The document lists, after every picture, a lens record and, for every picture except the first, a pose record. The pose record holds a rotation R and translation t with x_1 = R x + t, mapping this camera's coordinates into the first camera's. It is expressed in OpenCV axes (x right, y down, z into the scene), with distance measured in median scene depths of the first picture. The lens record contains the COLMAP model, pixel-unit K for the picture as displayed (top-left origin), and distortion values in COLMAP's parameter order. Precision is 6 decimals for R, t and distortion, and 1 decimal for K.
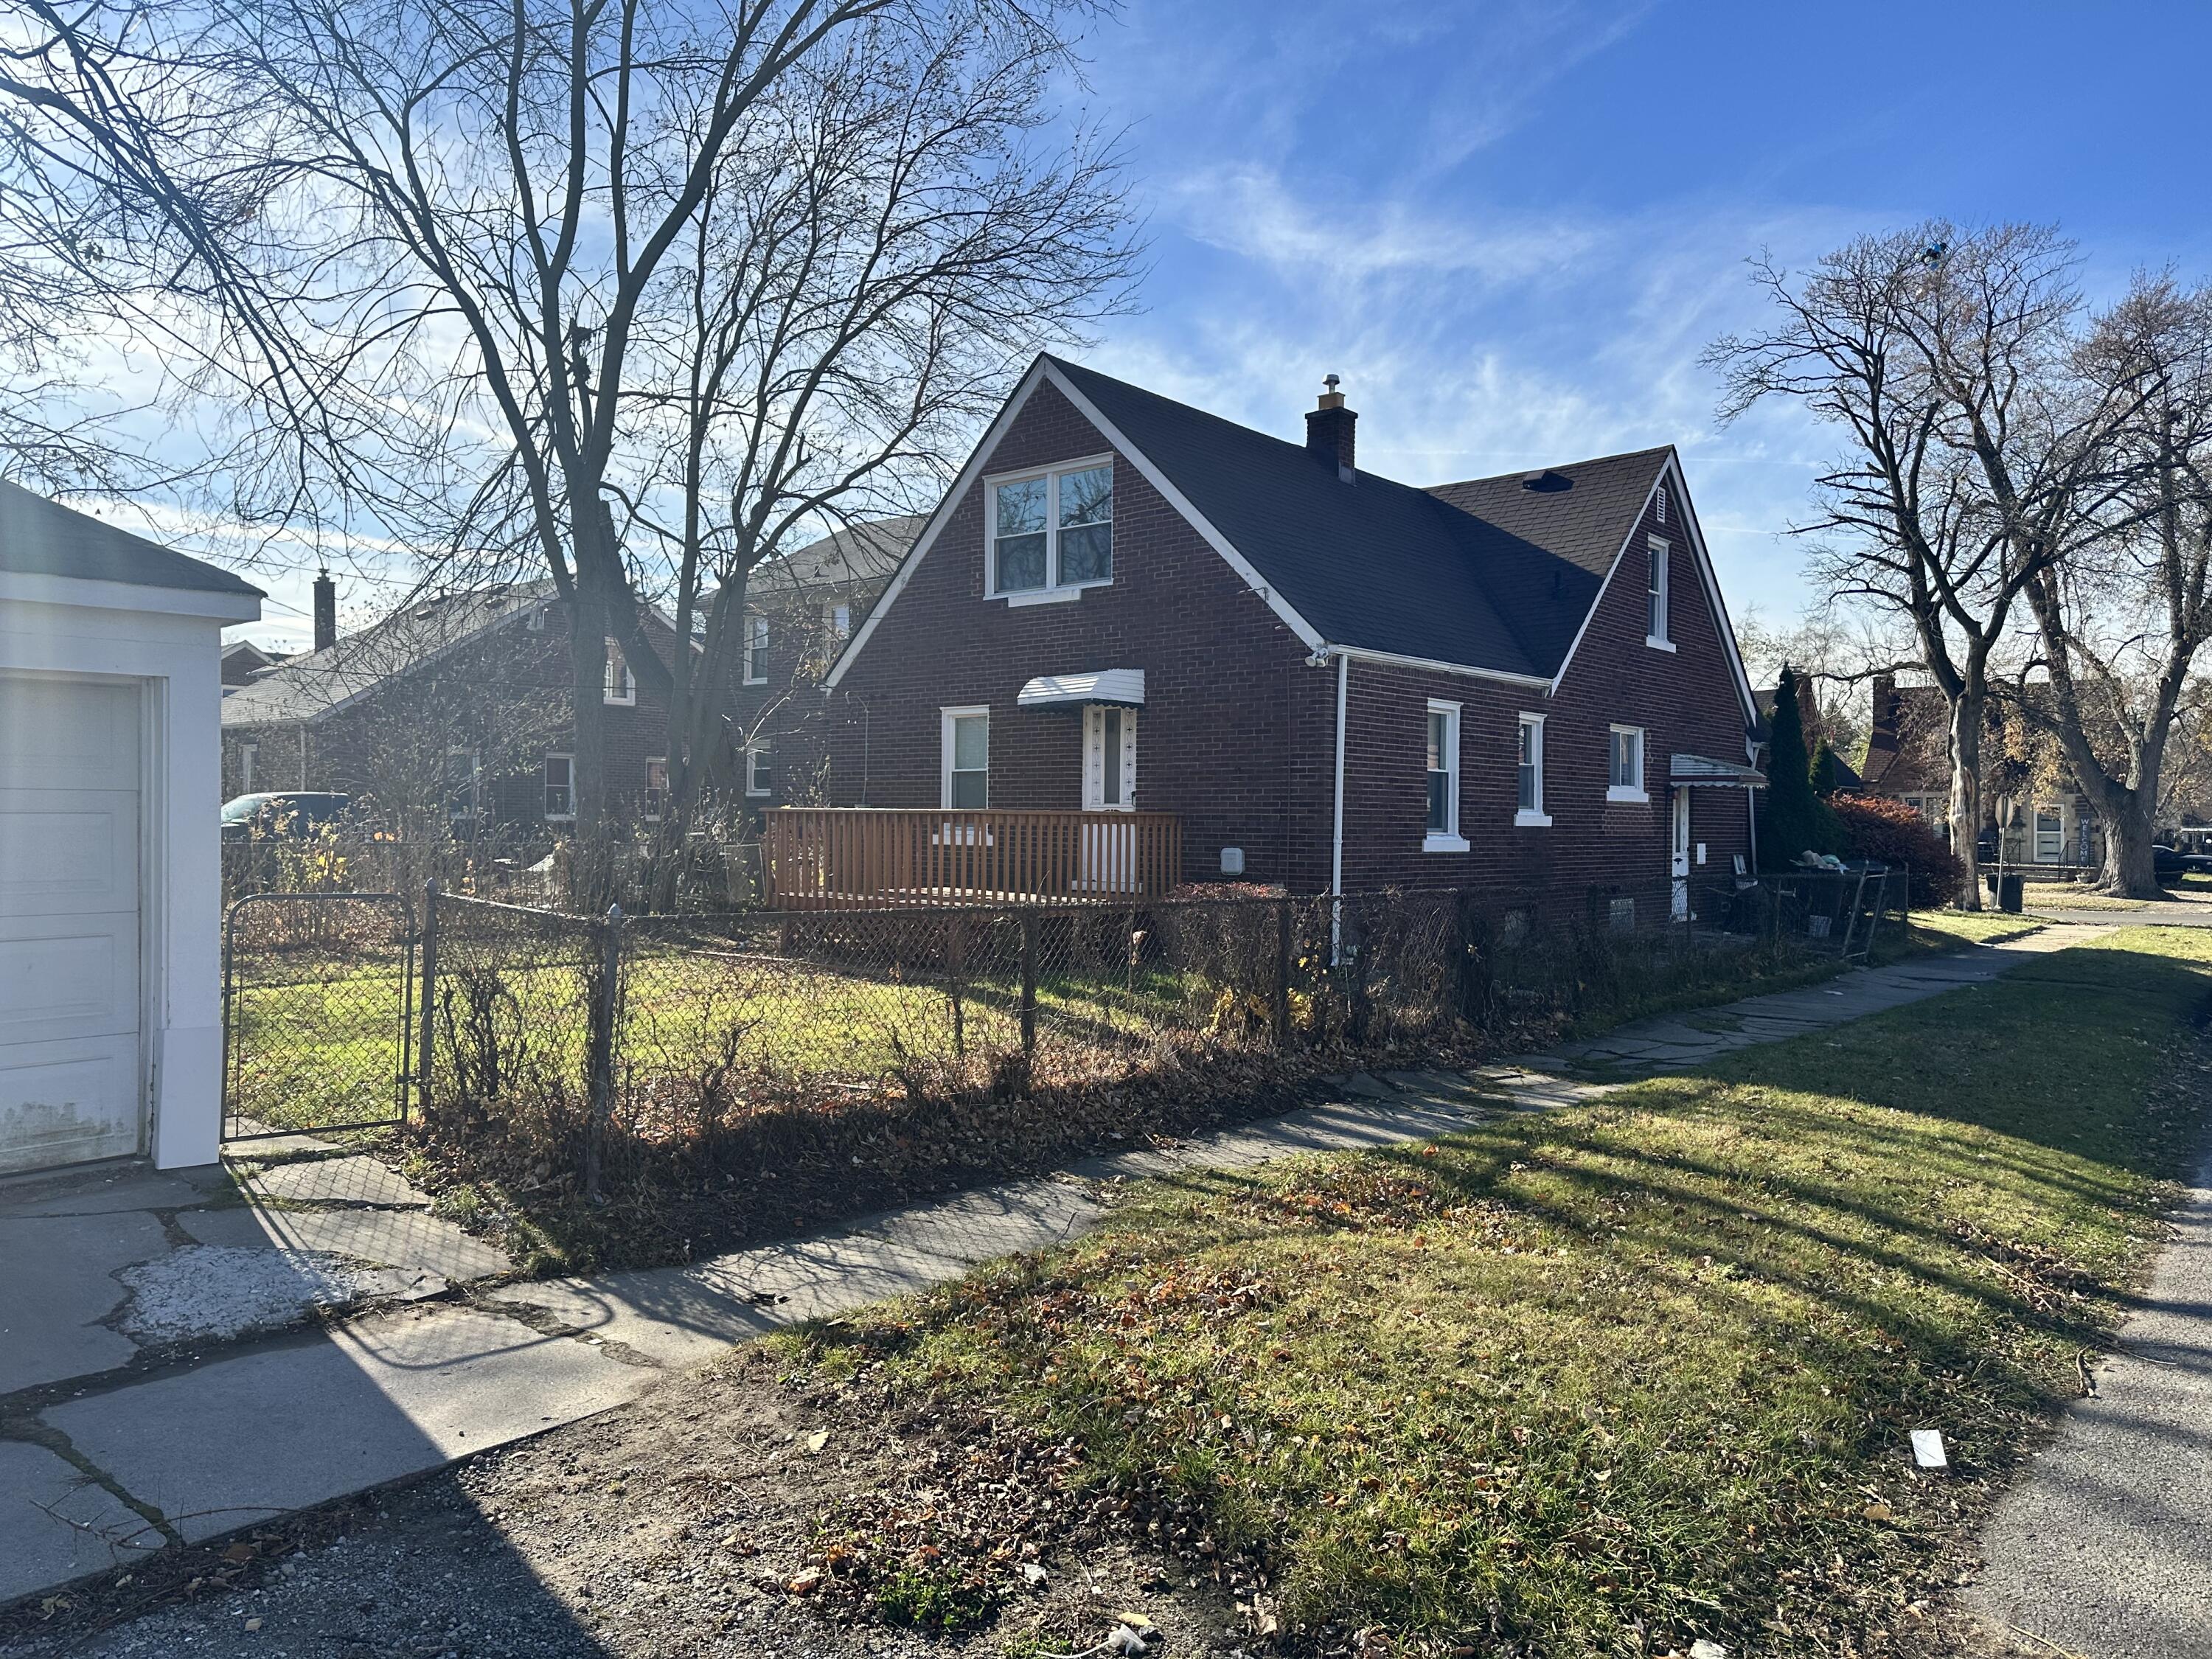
lens RADIAL K [[1561.2, 0, 1103.0], [0, 1561.2, 823.2], [0, 0, 1]] dist [0.084221, -0.081368]
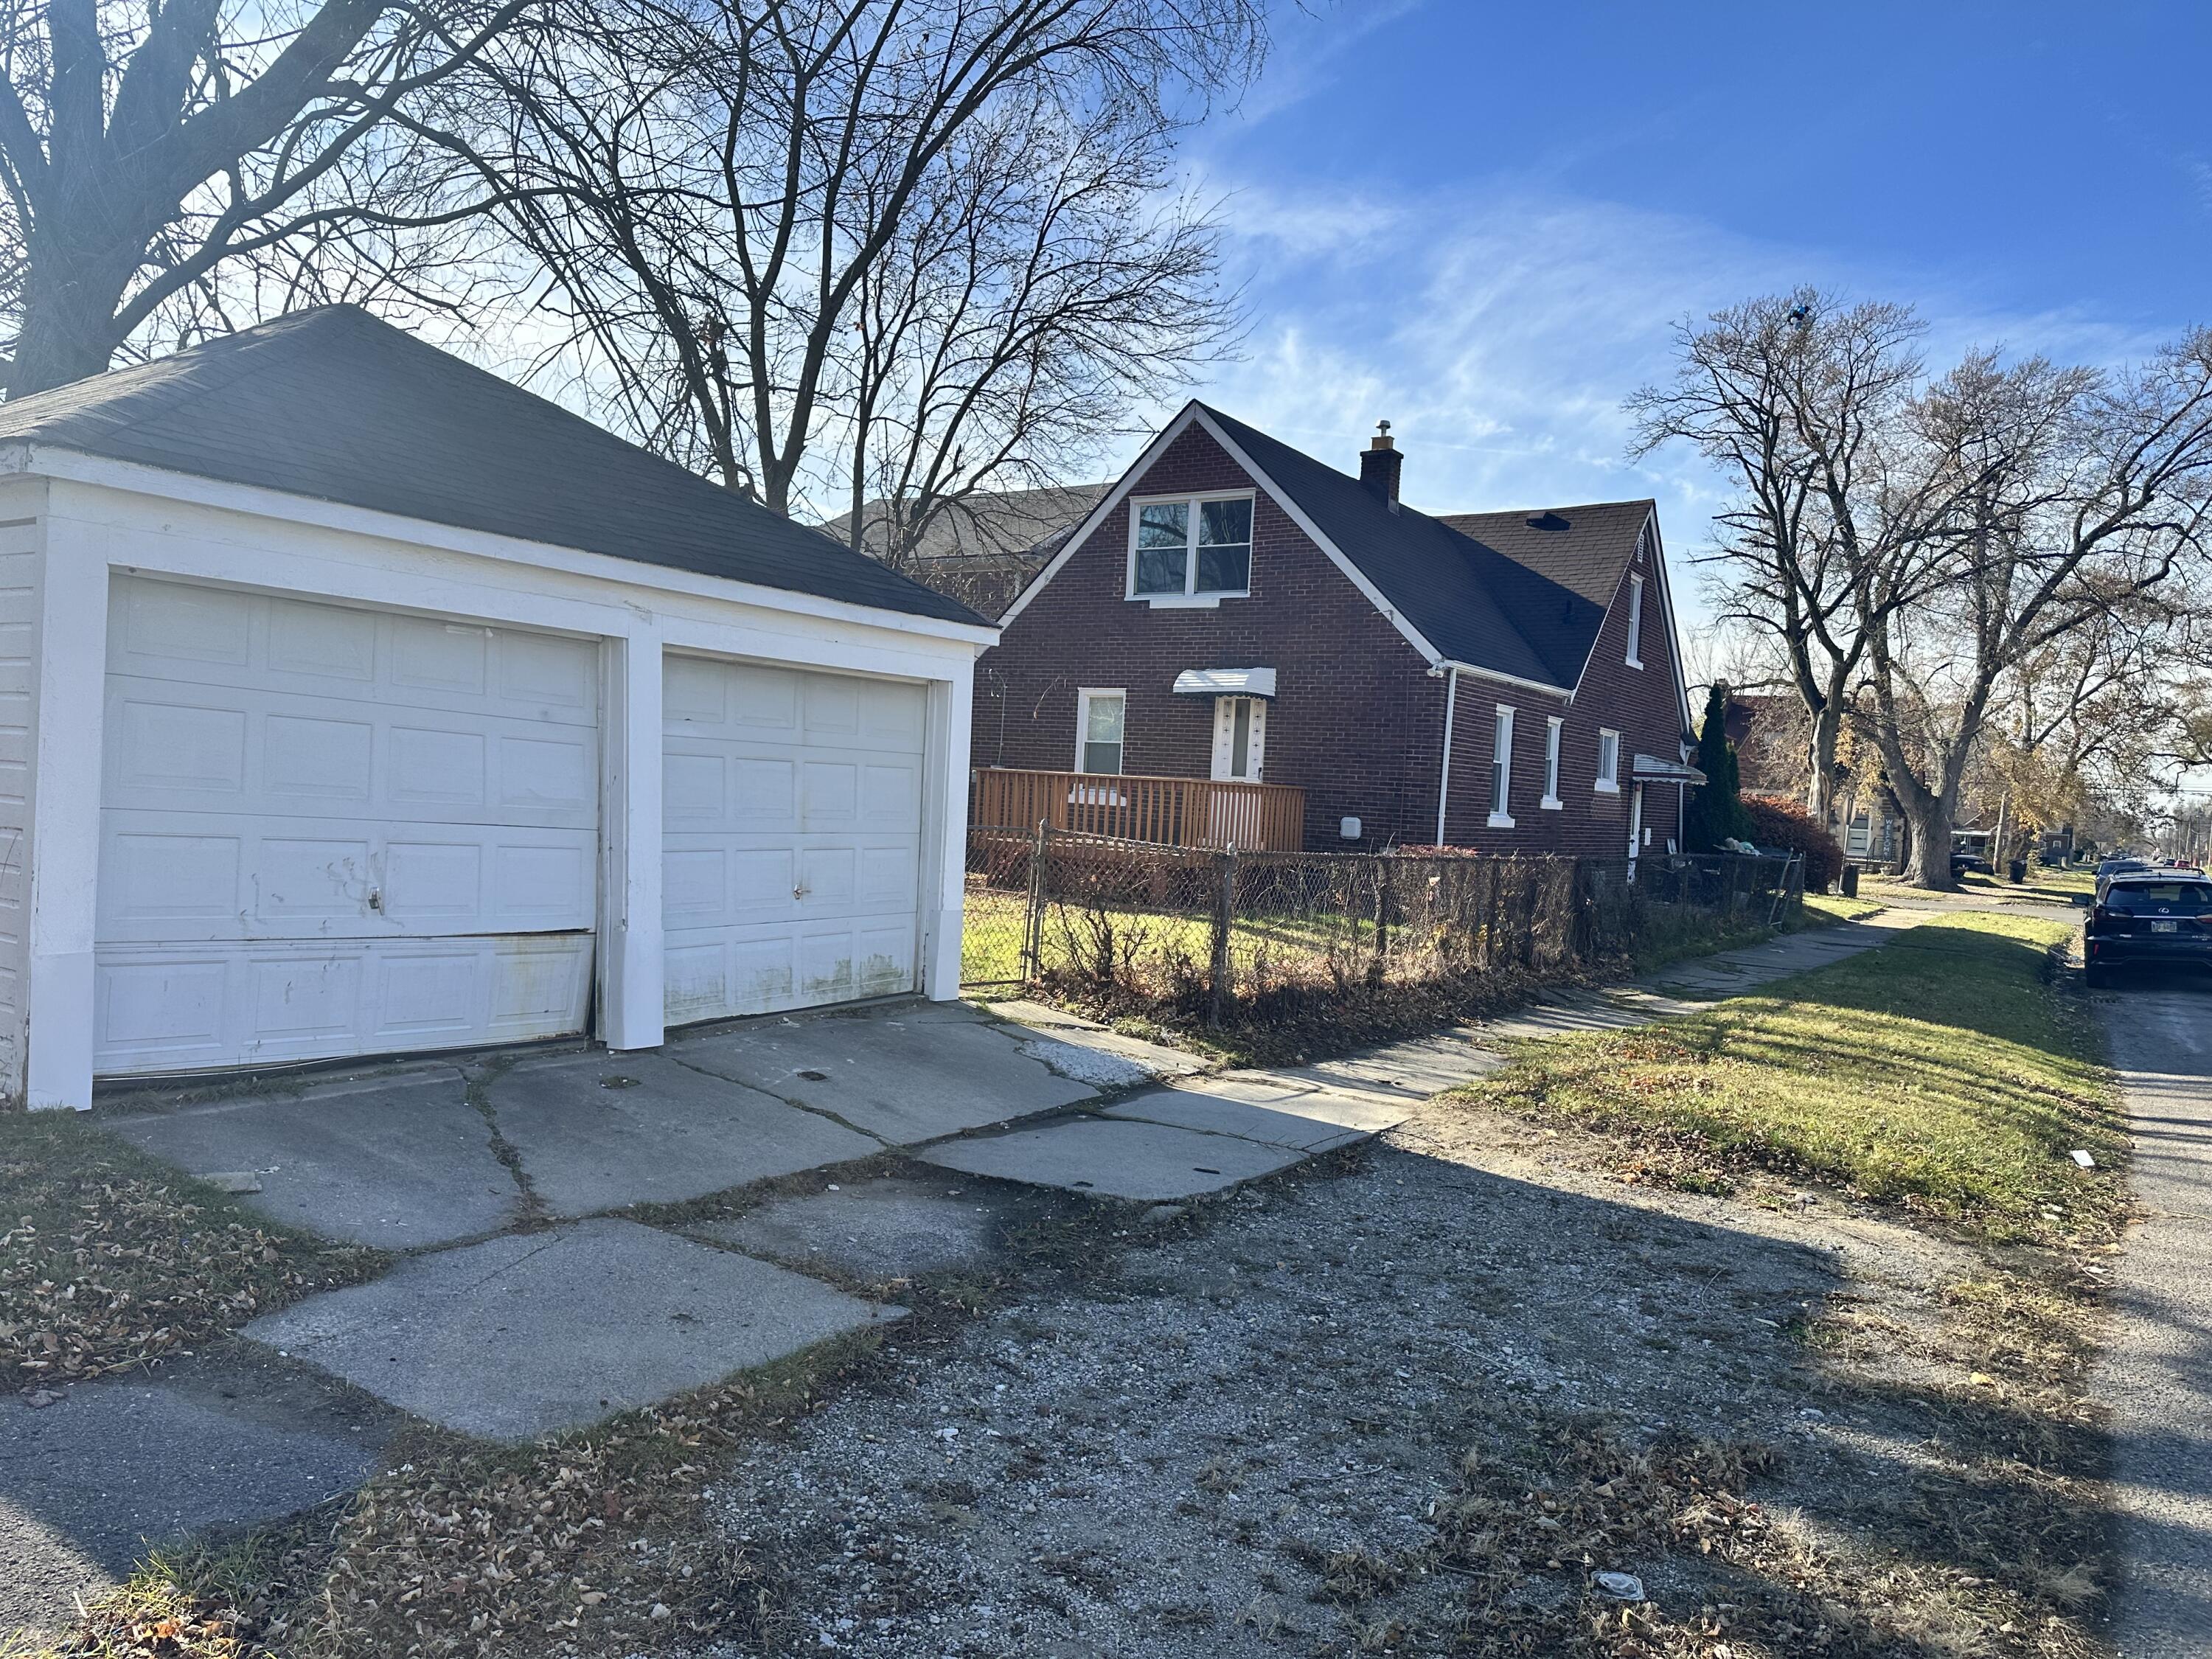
lens RADIAL K [[1561.2, 0, 1103.0], [0, 1561.2, 823.2], [0, 0, 1]] dist [0.084221, -0.081368]
pose [[0.992010, 0.043874, 0.118283, -0.216650], [-0.046918, 0.998632, 0.023070, 0.000911], [-0.117109, -0.028435, 0.992712, -0.181559]]
